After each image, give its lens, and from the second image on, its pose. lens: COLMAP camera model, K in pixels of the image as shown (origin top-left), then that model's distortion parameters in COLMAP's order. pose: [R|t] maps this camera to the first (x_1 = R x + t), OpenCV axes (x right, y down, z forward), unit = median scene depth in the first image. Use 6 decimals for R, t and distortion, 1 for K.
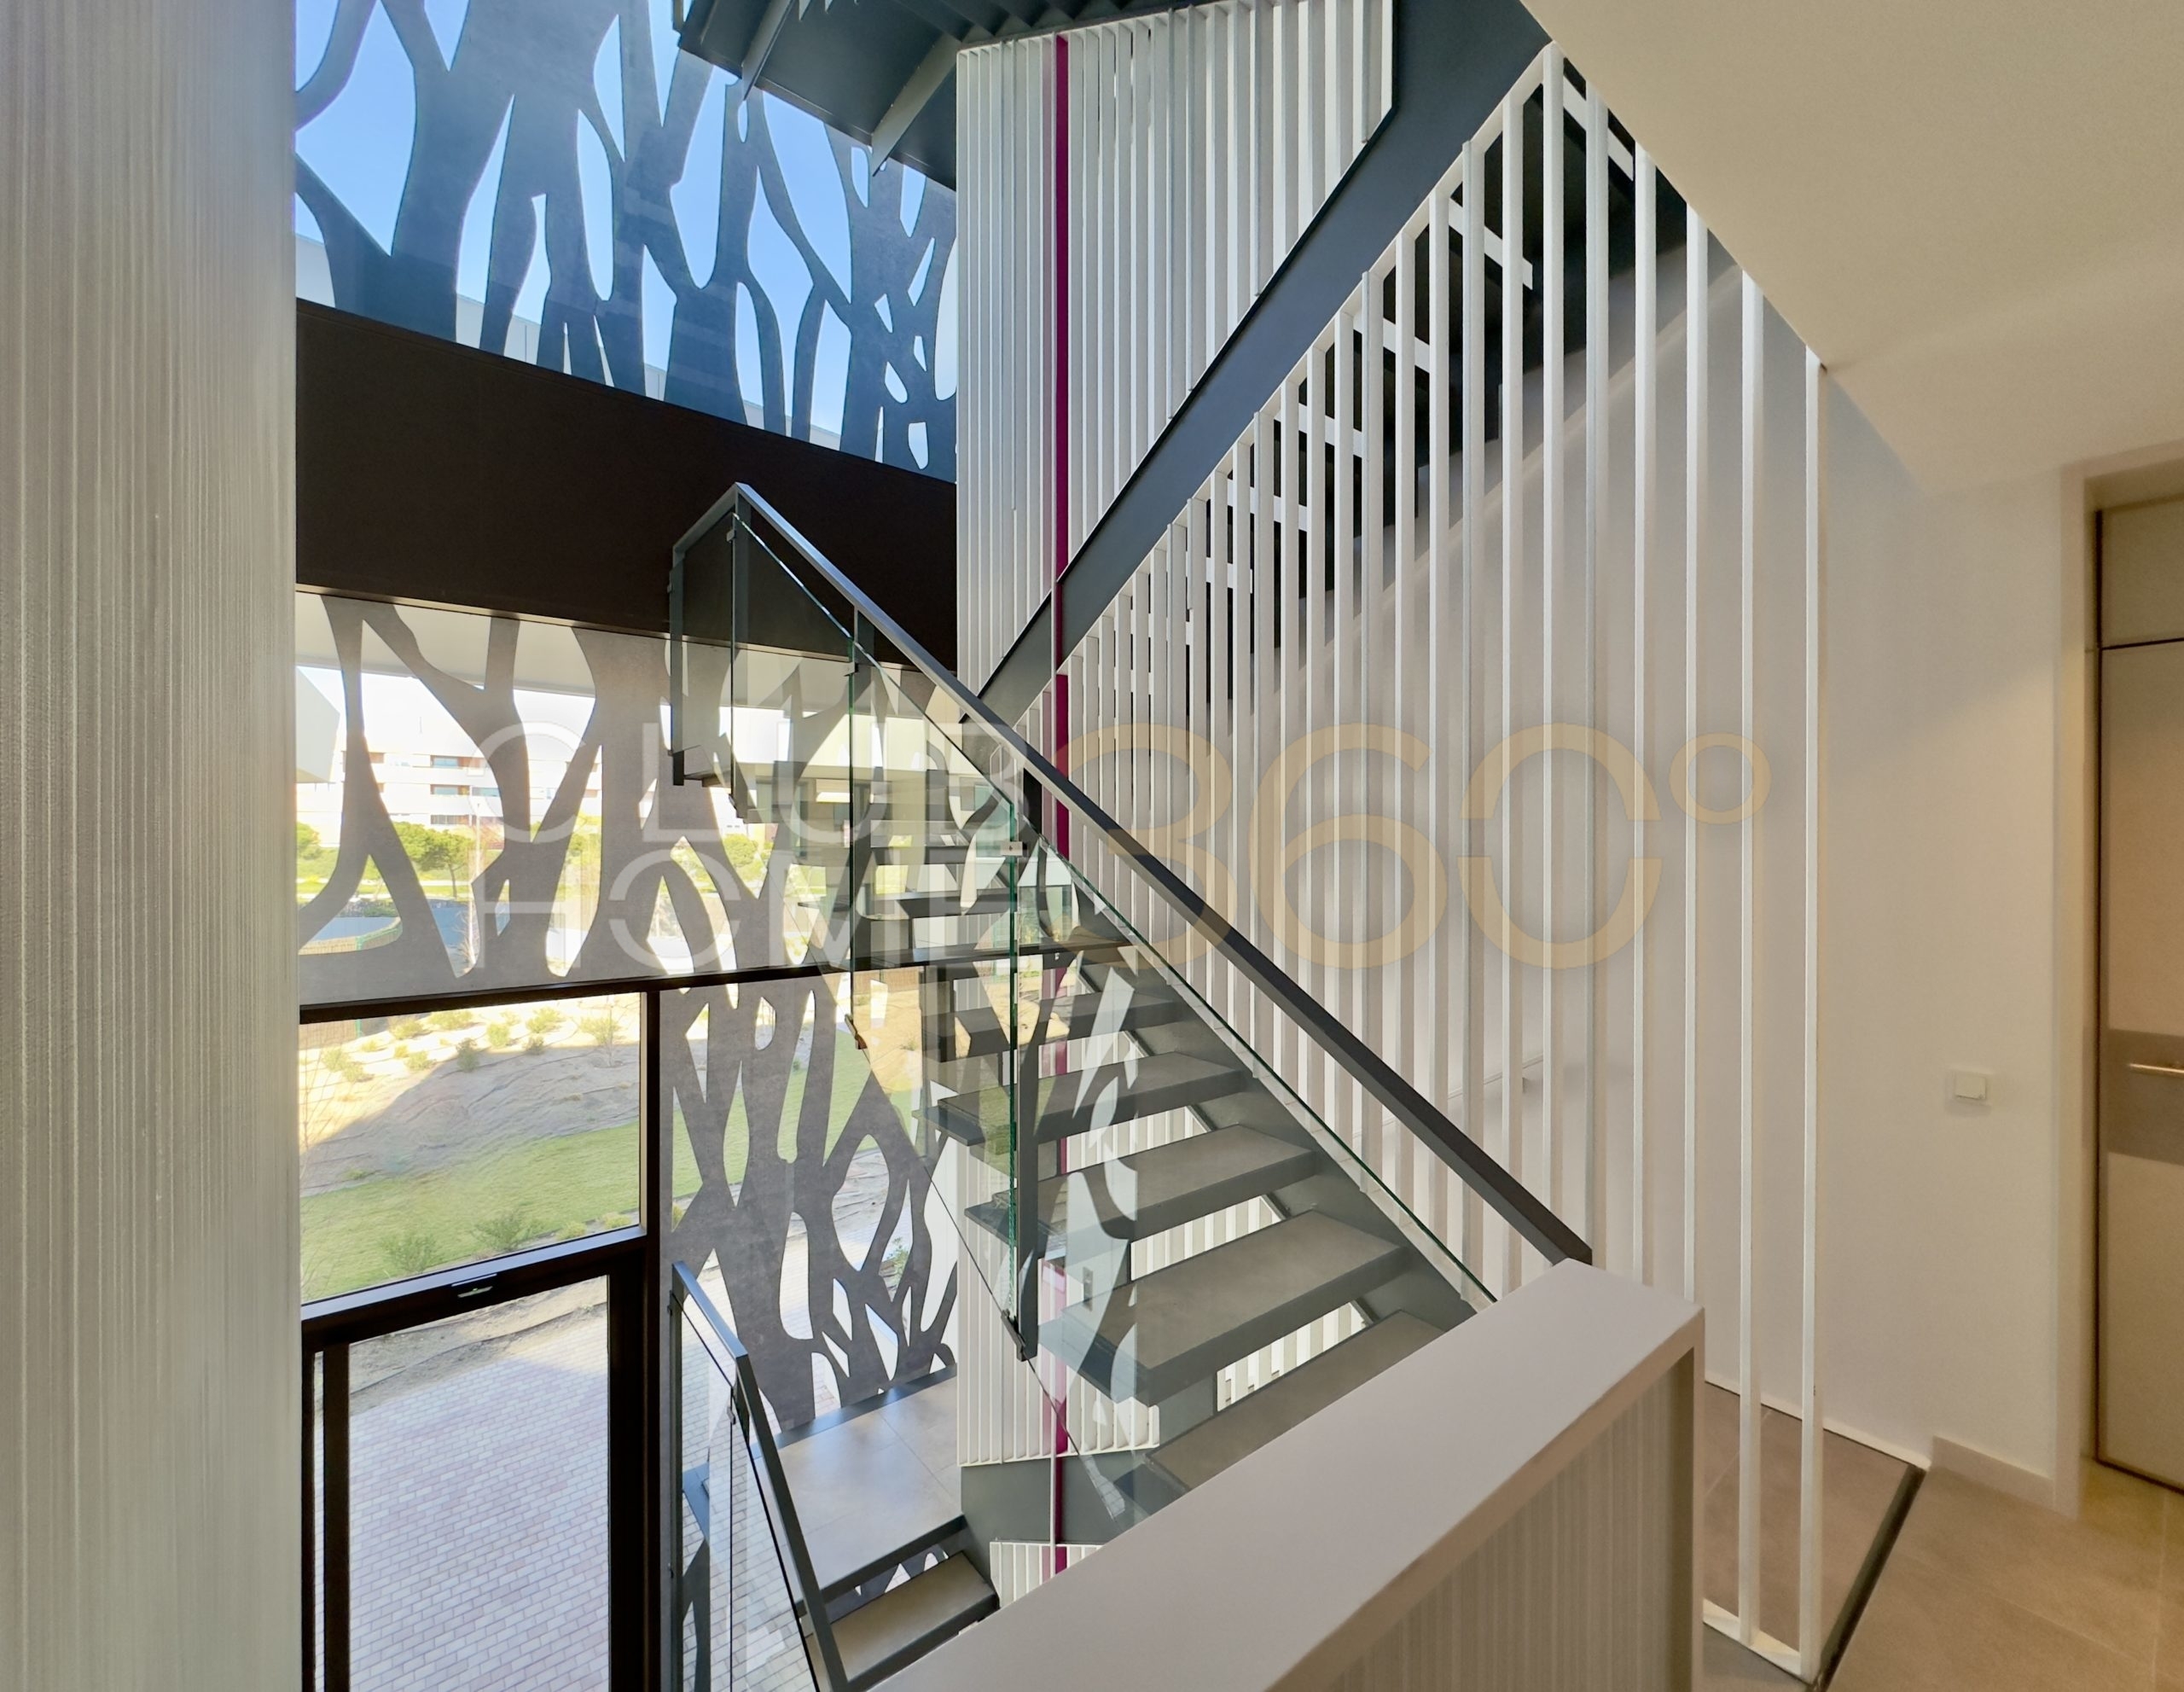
lens RADIAL K [[902.8, 0, 1150.1], [0, 902.8, 842.6], [0, 0, 1]] dist [0.000229, 0.000080]
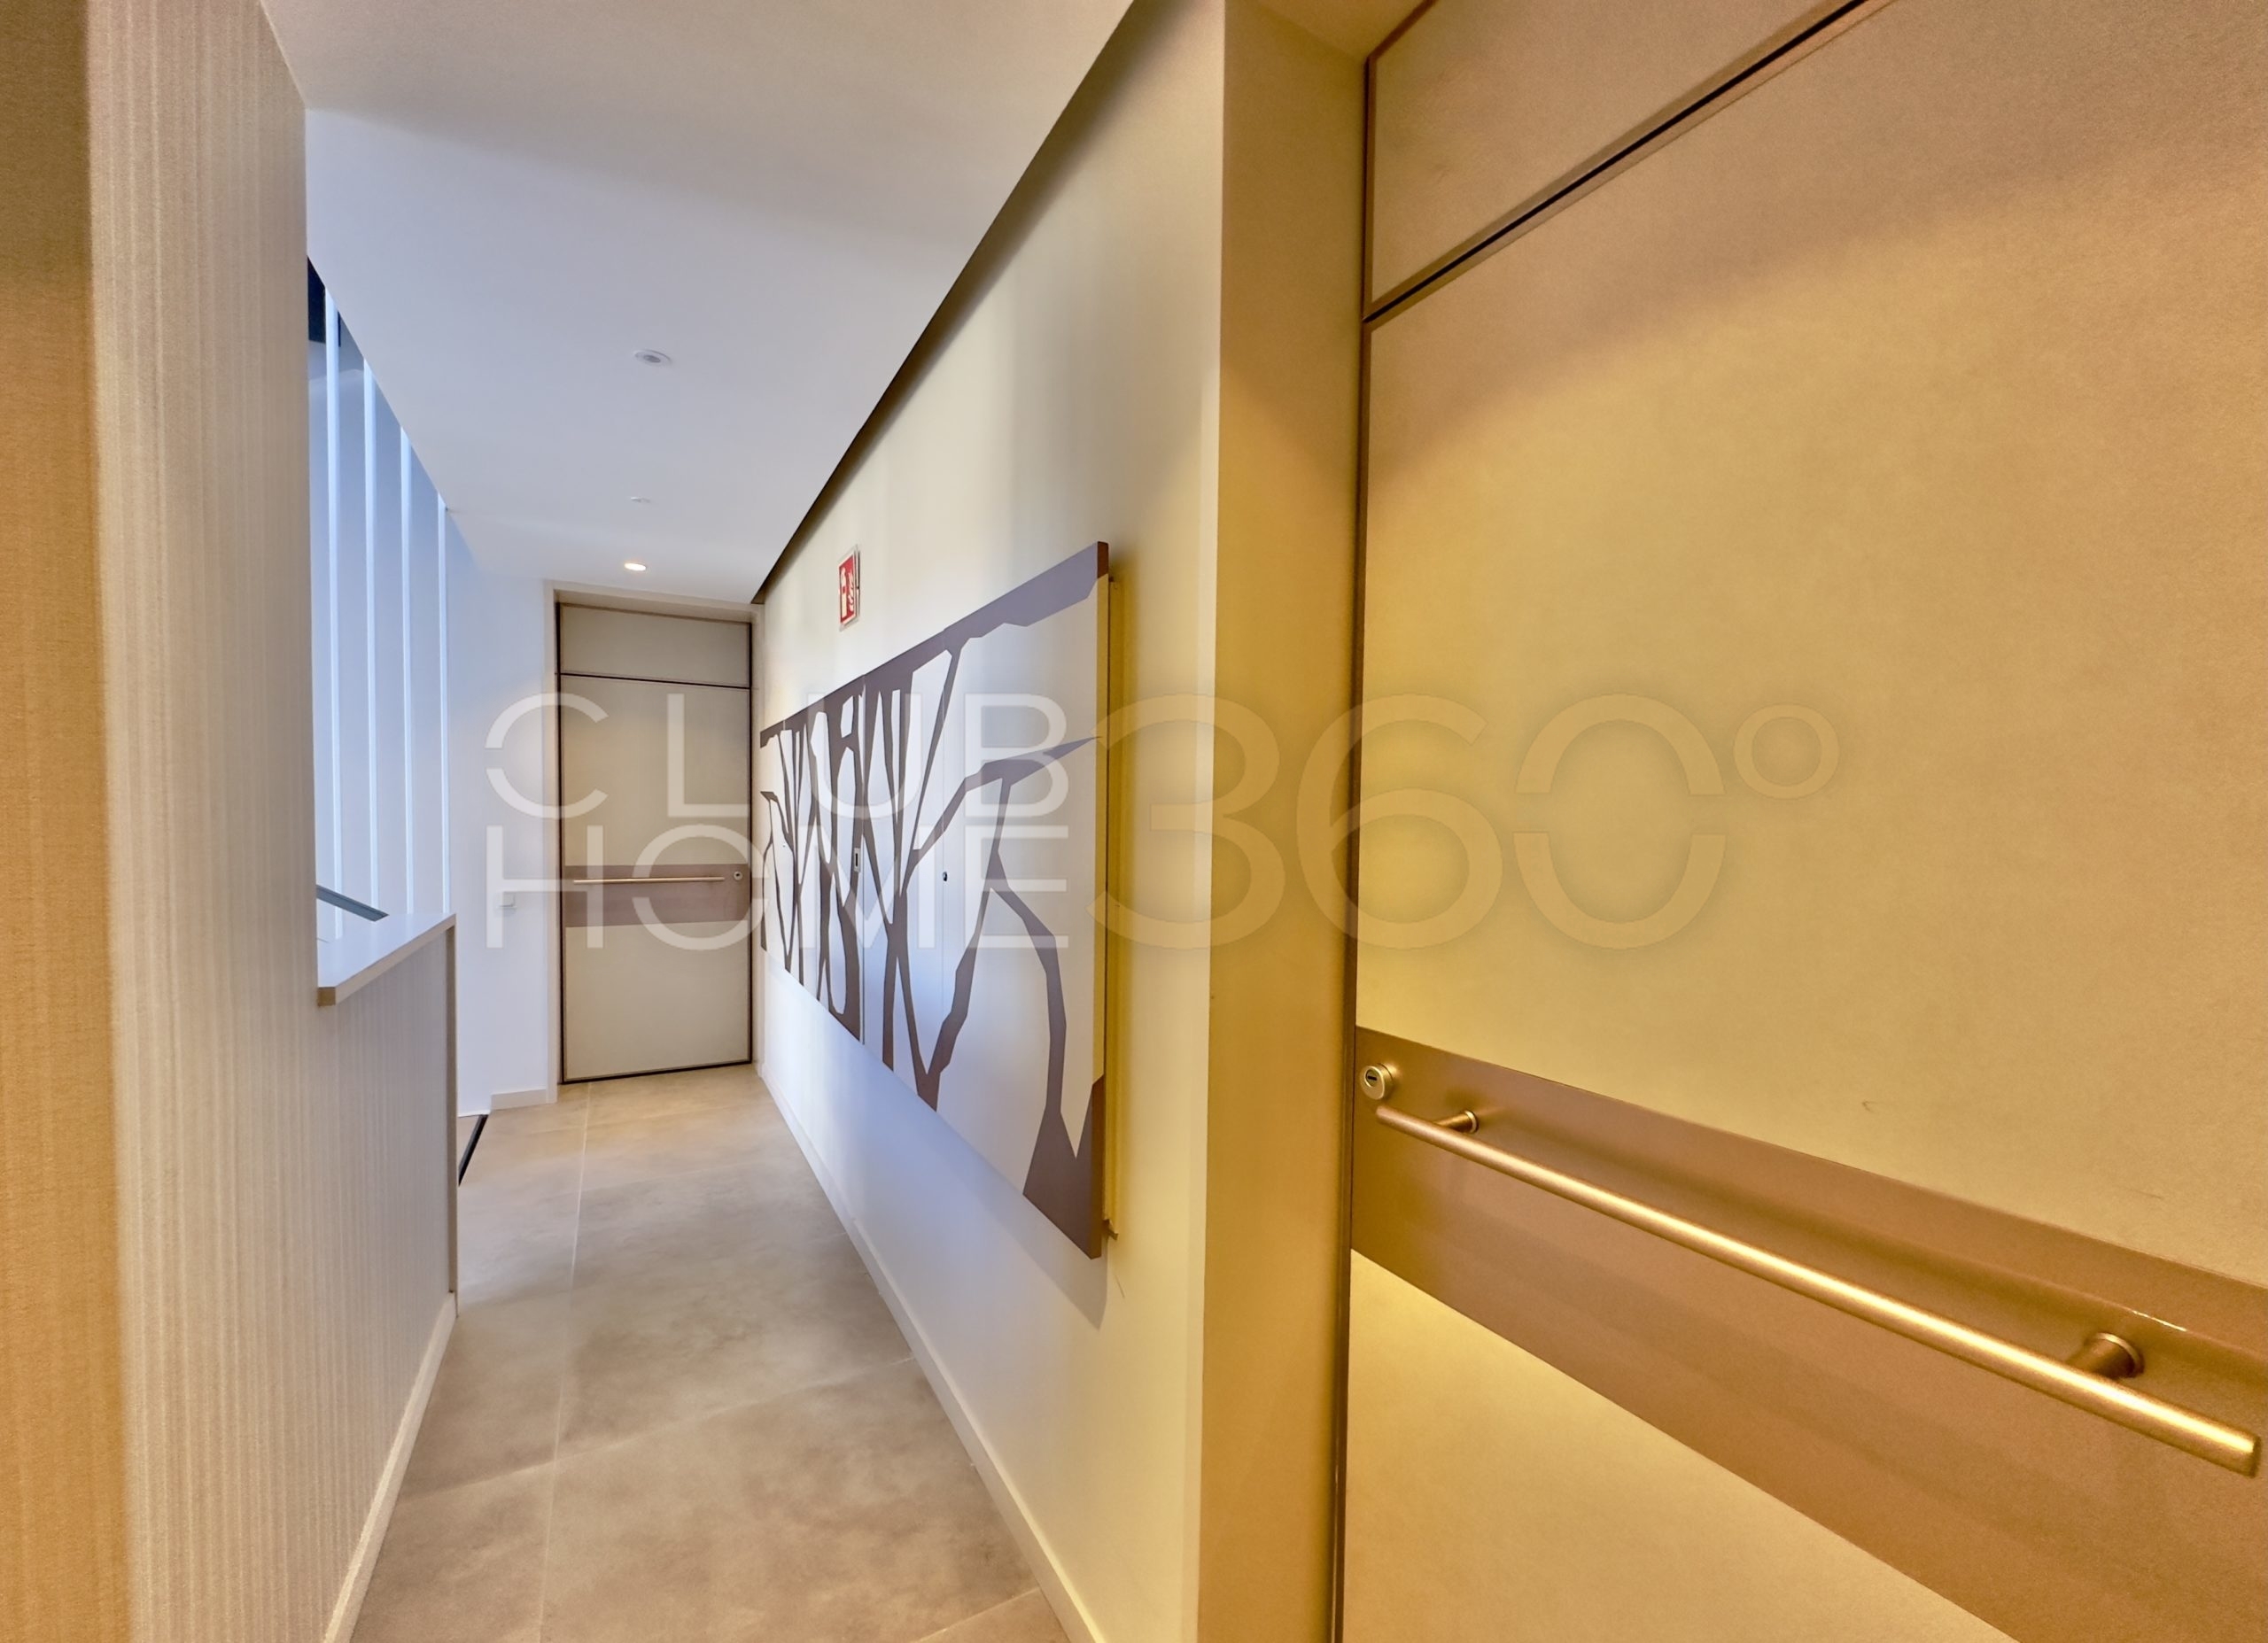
lens RADIAL K [[903.0, 0, 1131.5], [0, 903.0, 856.4], [0, 0, 1]] dist [0.000203, -0.000017]
pose [[0.183774, -0.030451, 0.982497, -0.704421], [-0.005559, 0.999472, 0.032017, 0.118530], [-0.982953, -0.011346, 0.183507, -0.628114]]
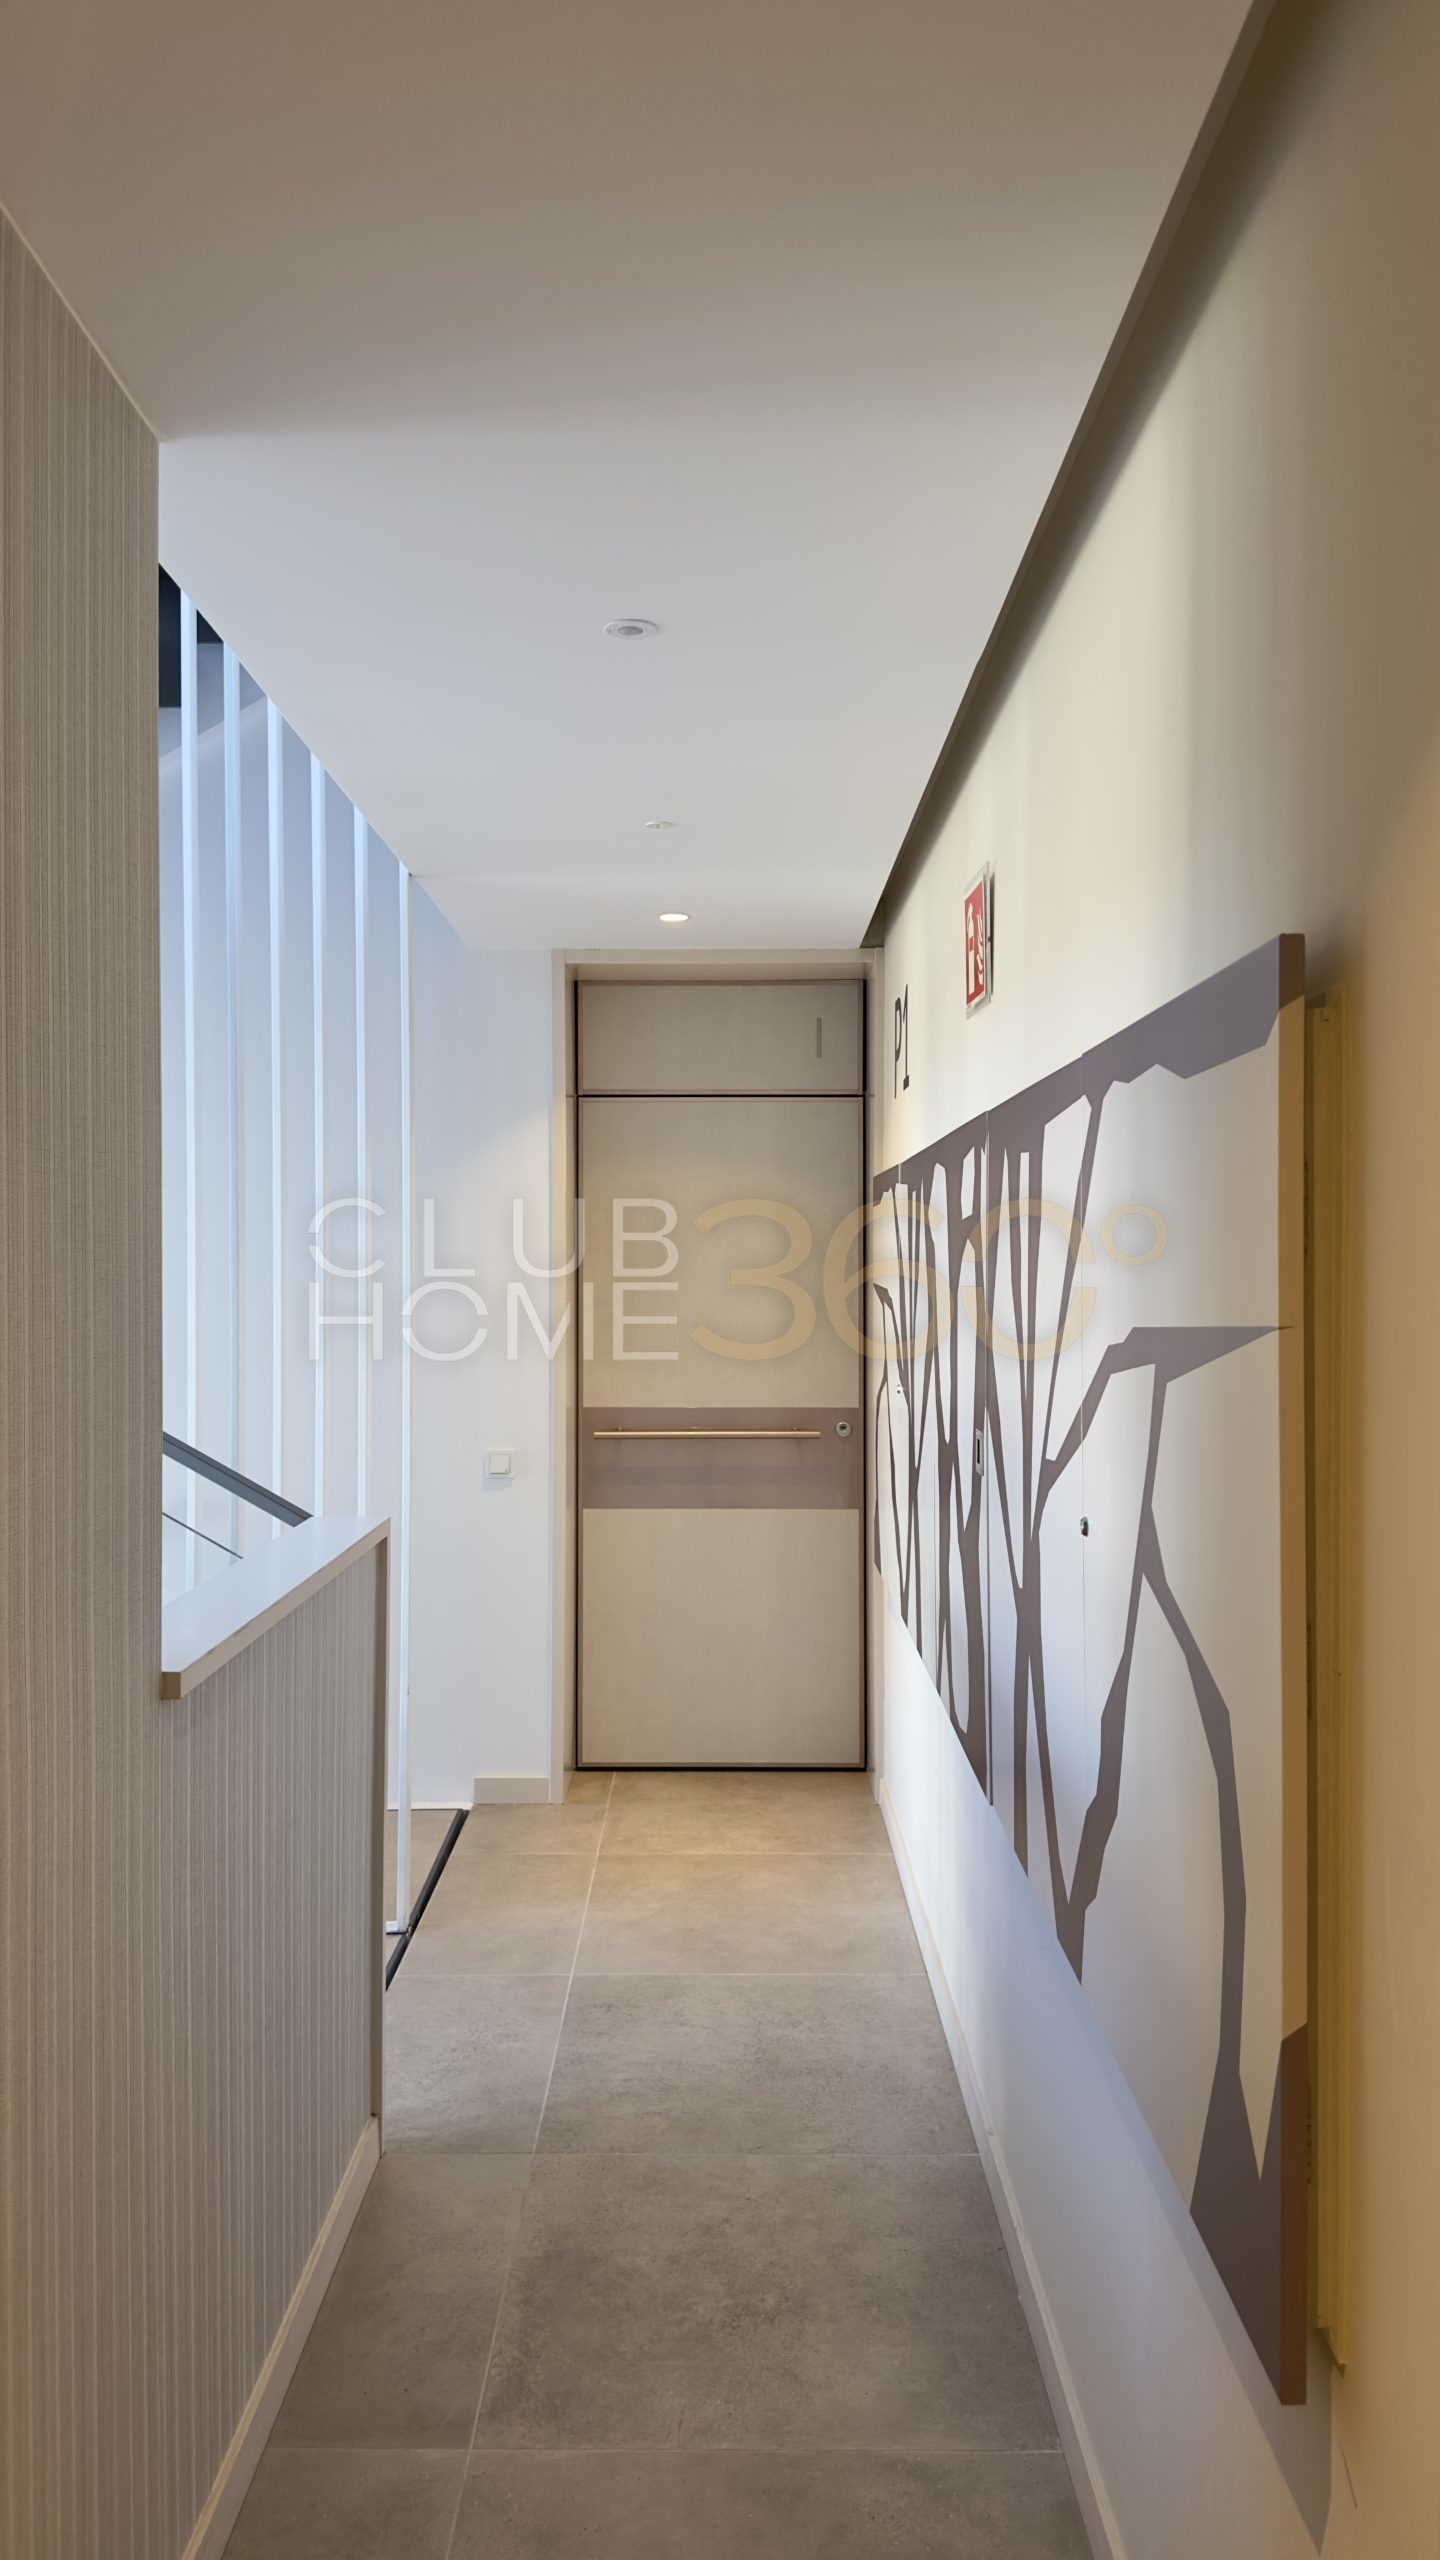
lens RADIAL K [[1793.9, 0, 720.0], [0, 1793.9, 1280.0], [0, 0, 1]] dist [0.104043, -0.150571]
pose [[0.651856, -0.002423, 0.758339, -0.686317], [0.003724, 0.999993, -0.000006, 0.035834], [-0.758334, 0.002828, 0.651860, -0.752851]]
